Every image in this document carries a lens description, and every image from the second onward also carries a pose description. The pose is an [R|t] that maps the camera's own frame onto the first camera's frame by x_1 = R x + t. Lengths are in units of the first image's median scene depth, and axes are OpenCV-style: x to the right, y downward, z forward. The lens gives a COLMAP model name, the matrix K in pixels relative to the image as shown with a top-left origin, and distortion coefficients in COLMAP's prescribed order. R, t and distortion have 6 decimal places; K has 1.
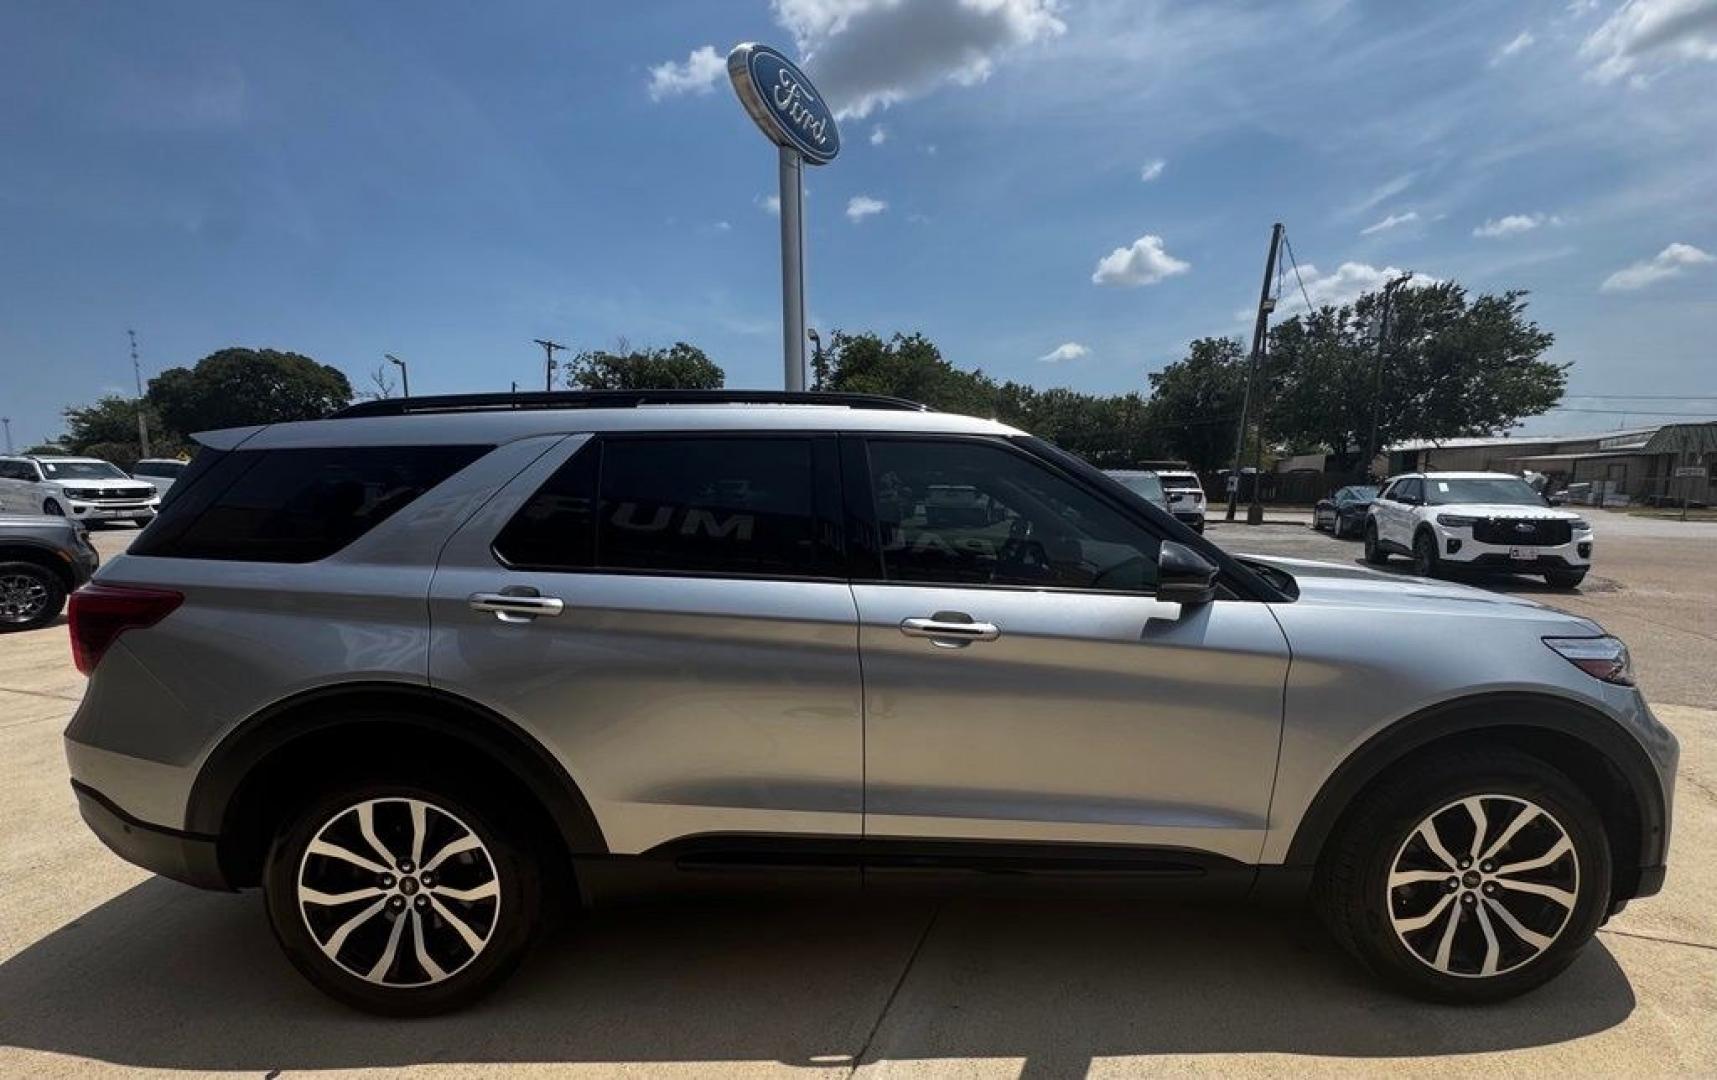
lens RADIAL K [[932.1, 0, 867.4], [0, 932.1, 481.9], [0, 0, 1]] dist [-0.001994, -0.001866]
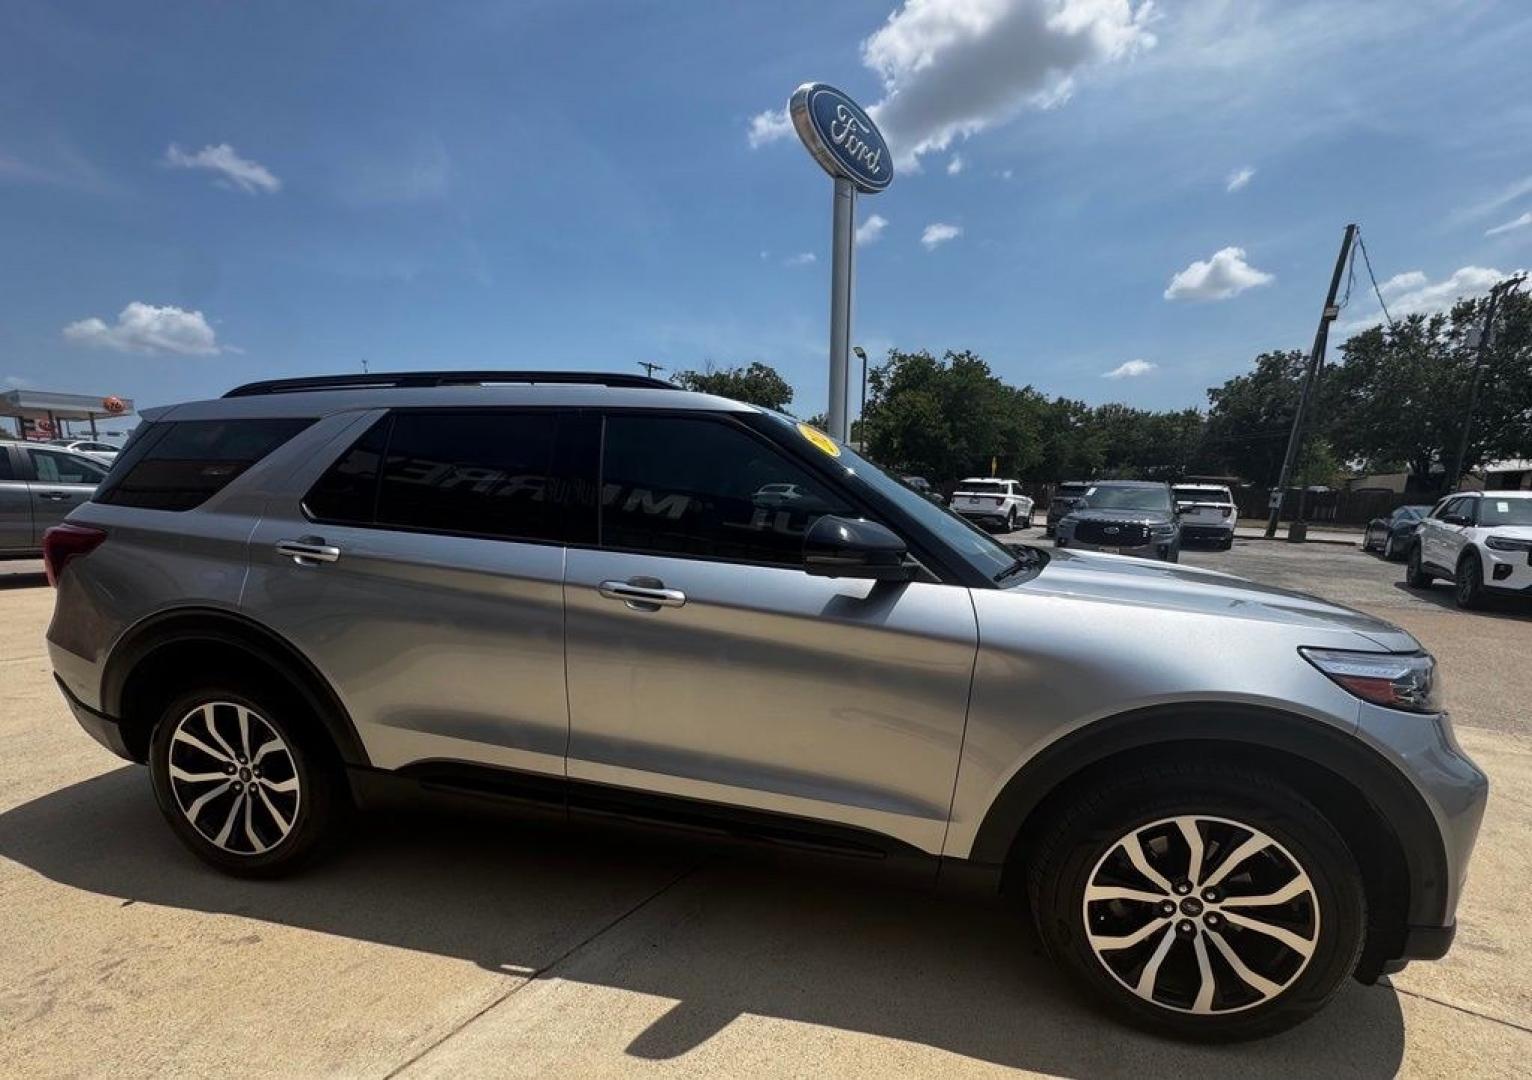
lens RADIAL K [[823.0, 0, 766.0], [0, 823.0, 540.0], [0, 0, 1]] dist [-0.003527, -0.000467]
pose [[0.964892, 0.043728, -0.258982, 0.425146], [-0.029448, 0.997837, 0.058766, 0.036641], [0.260991, -0.049076, 0.964093, 0.136937]]
